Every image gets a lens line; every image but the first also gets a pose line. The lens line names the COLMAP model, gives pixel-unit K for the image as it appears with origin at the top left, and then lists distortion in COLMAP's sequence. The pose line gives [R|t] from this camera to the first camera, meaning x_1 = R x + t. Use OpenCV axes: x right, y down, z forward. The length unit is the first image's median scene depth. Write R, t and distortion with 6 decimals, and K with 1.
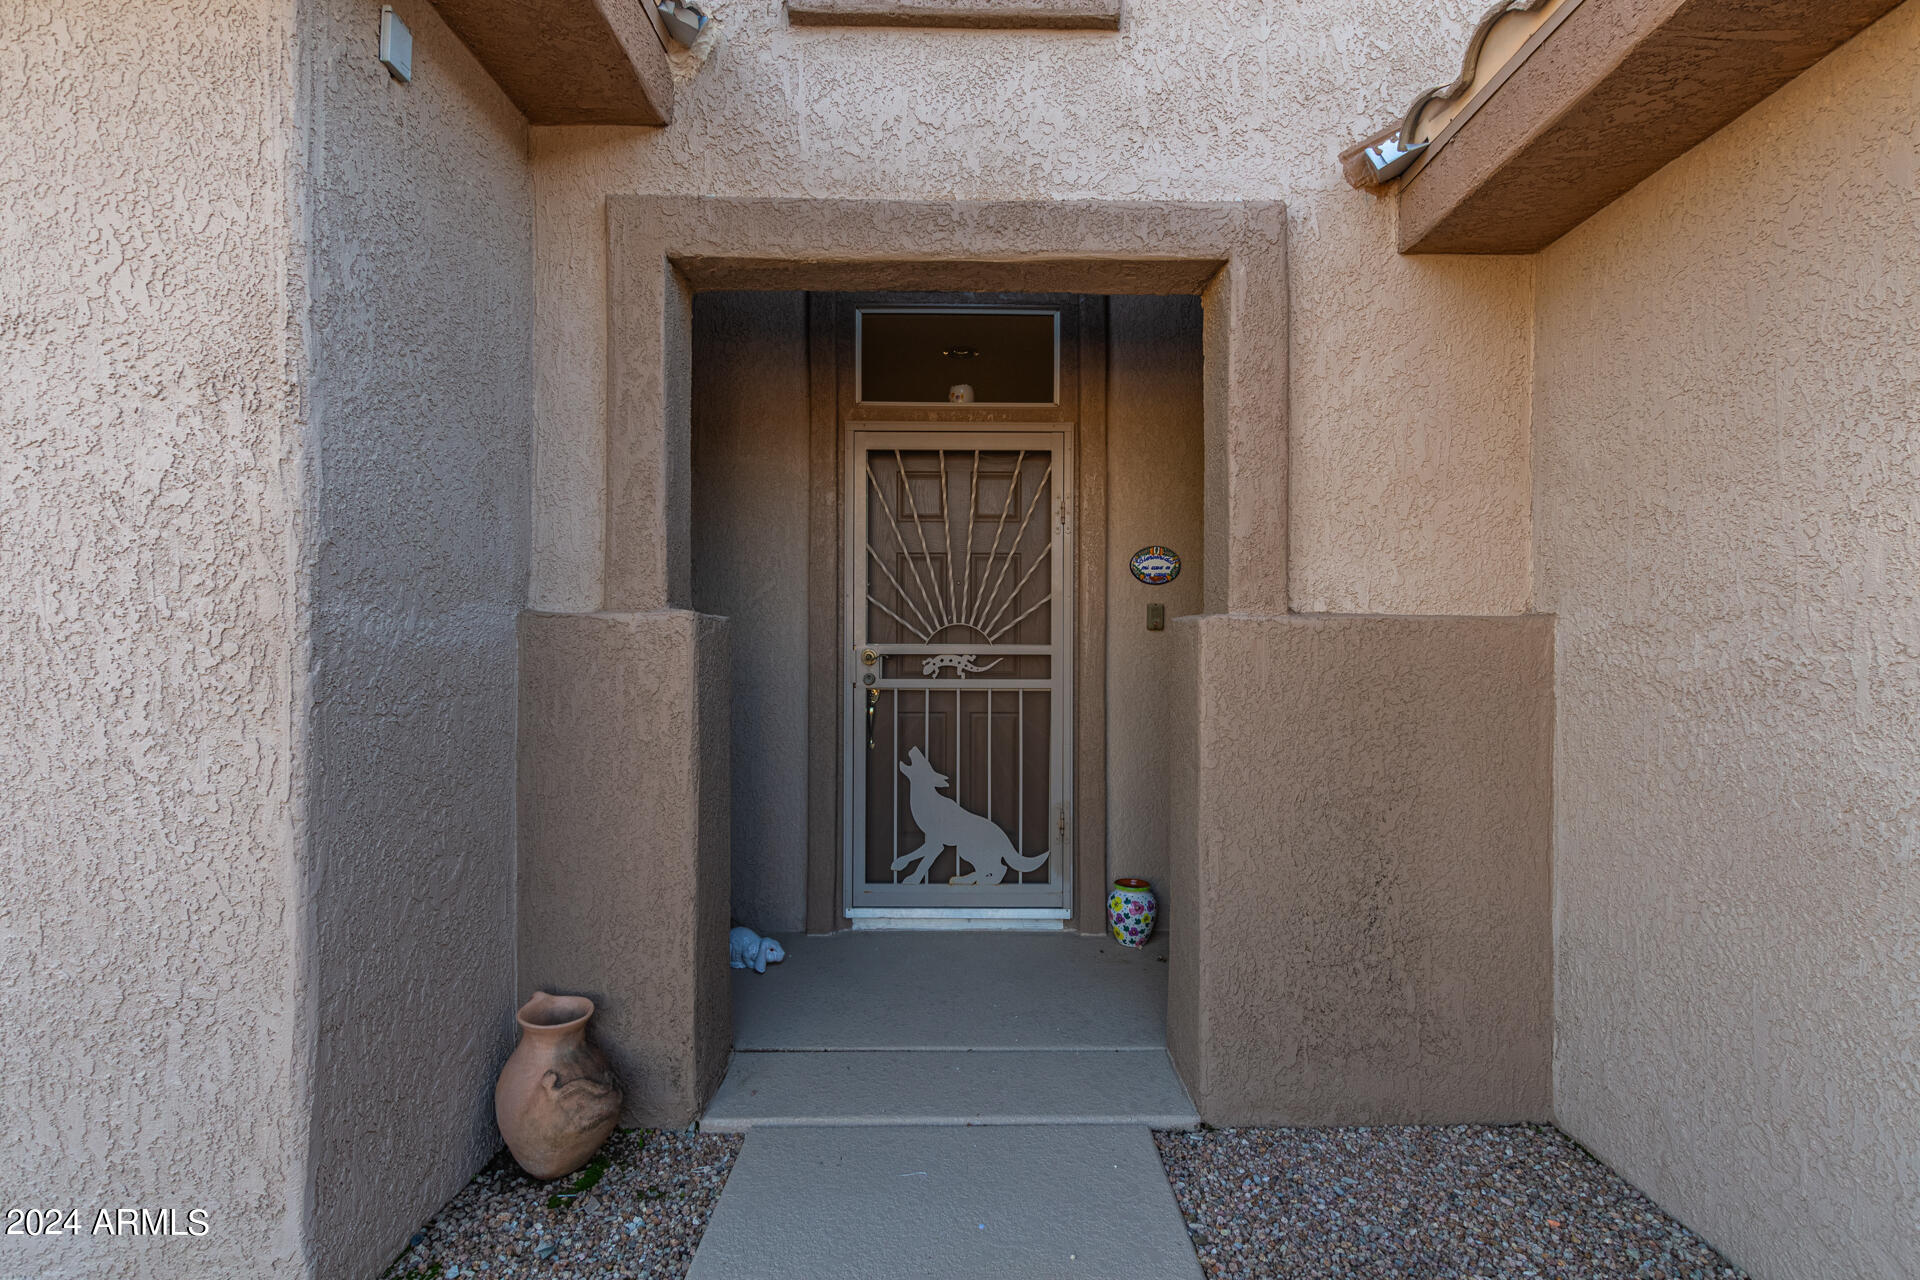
lens RADIAL K [[910.3, 0, 960.0], [0, 910.3, 640.0], [0, 0, 1]] dist [0.001001, 0.000236]
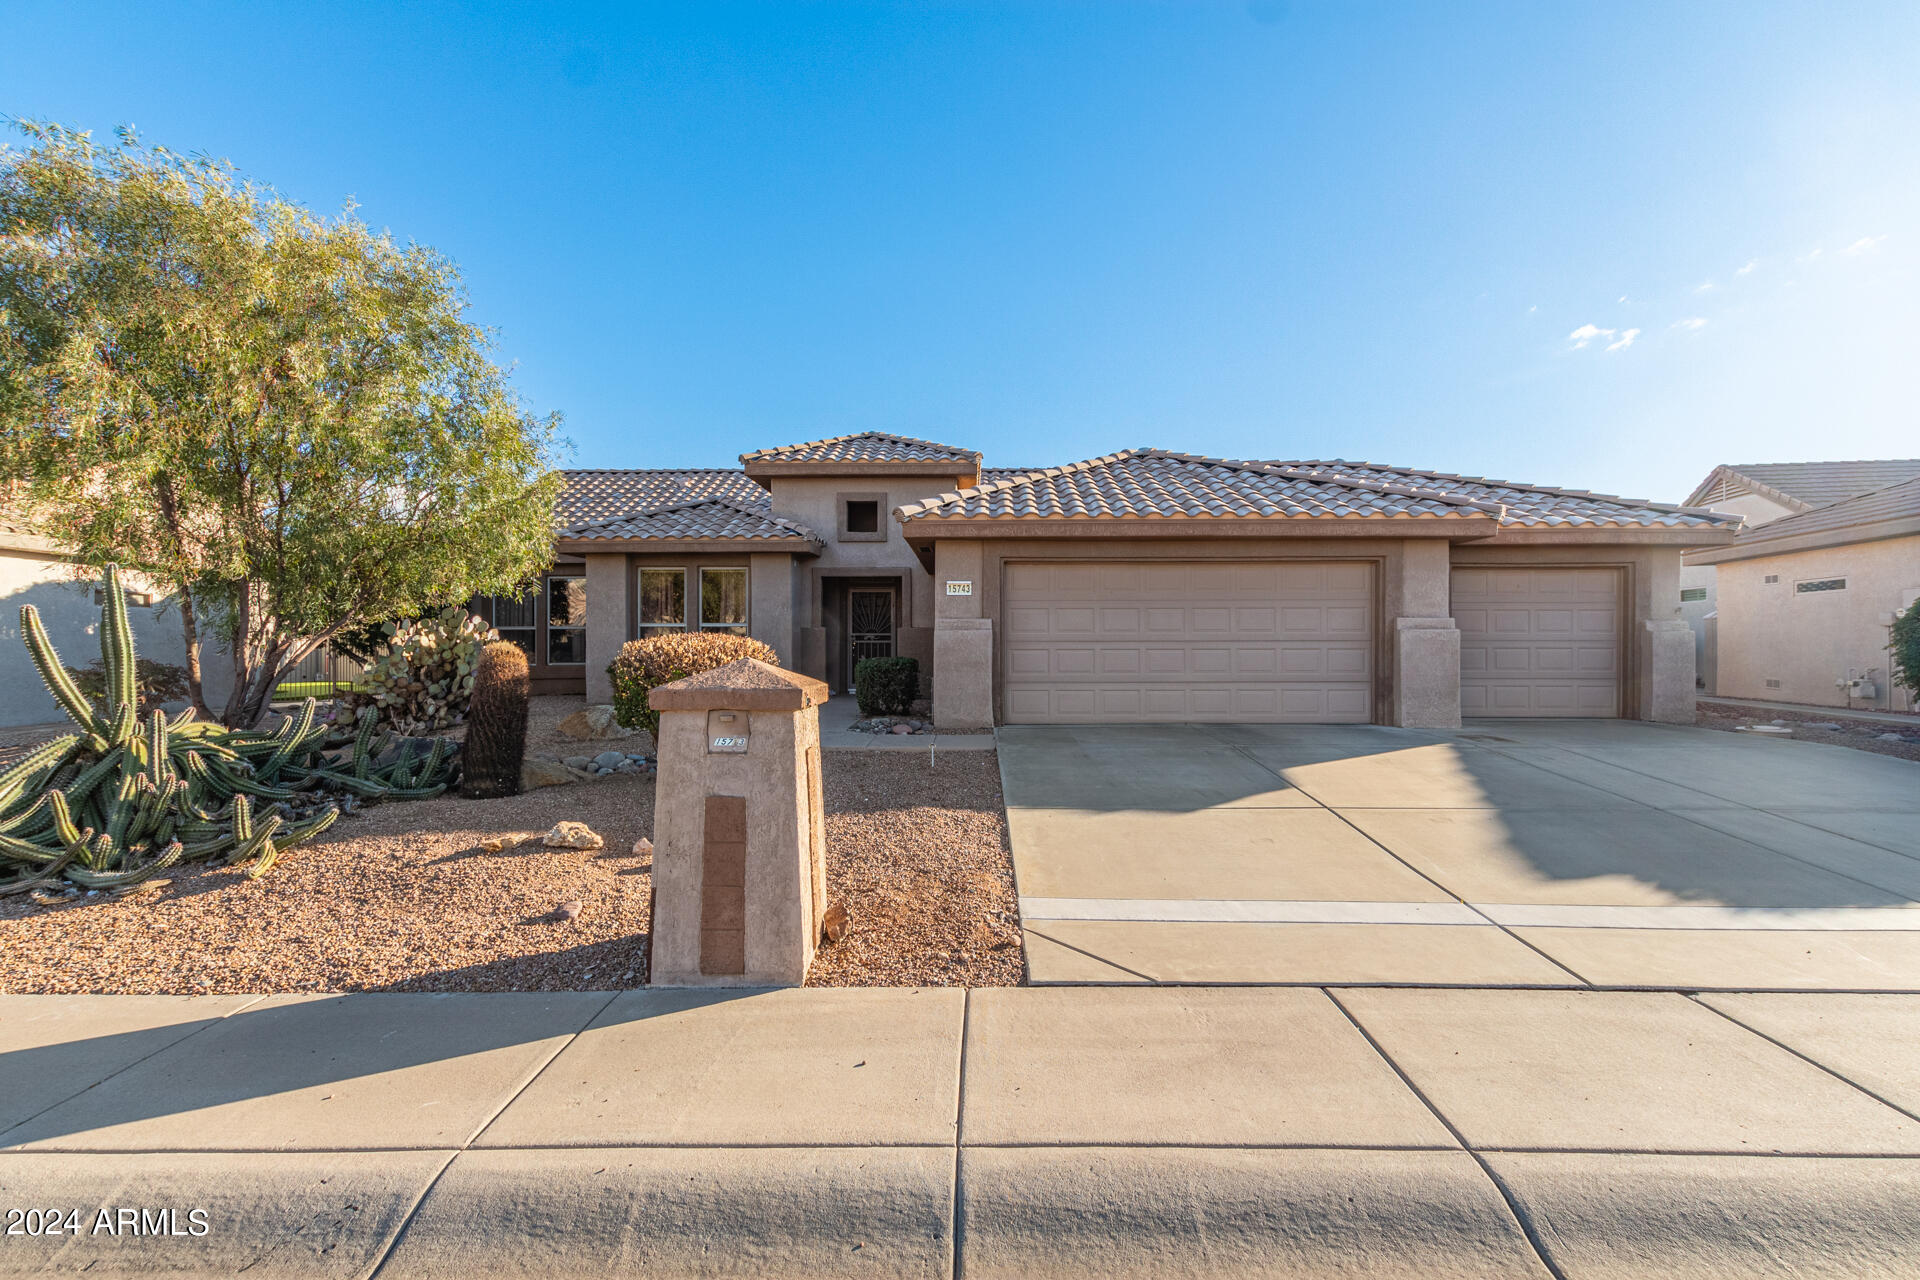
lens RADIAL K [[910.3, 0, 960.0], [0, 910.3, 640.0], [0, 0, 1]] dist [0.001001, 0.000236]
pose [[0.999846, -0.000954, -0.017537, 0.840760], [0.000915, 0.999997, -0.002236, 0.077935], [0.017539, 0.002220, 0.999844, -5.788918]]
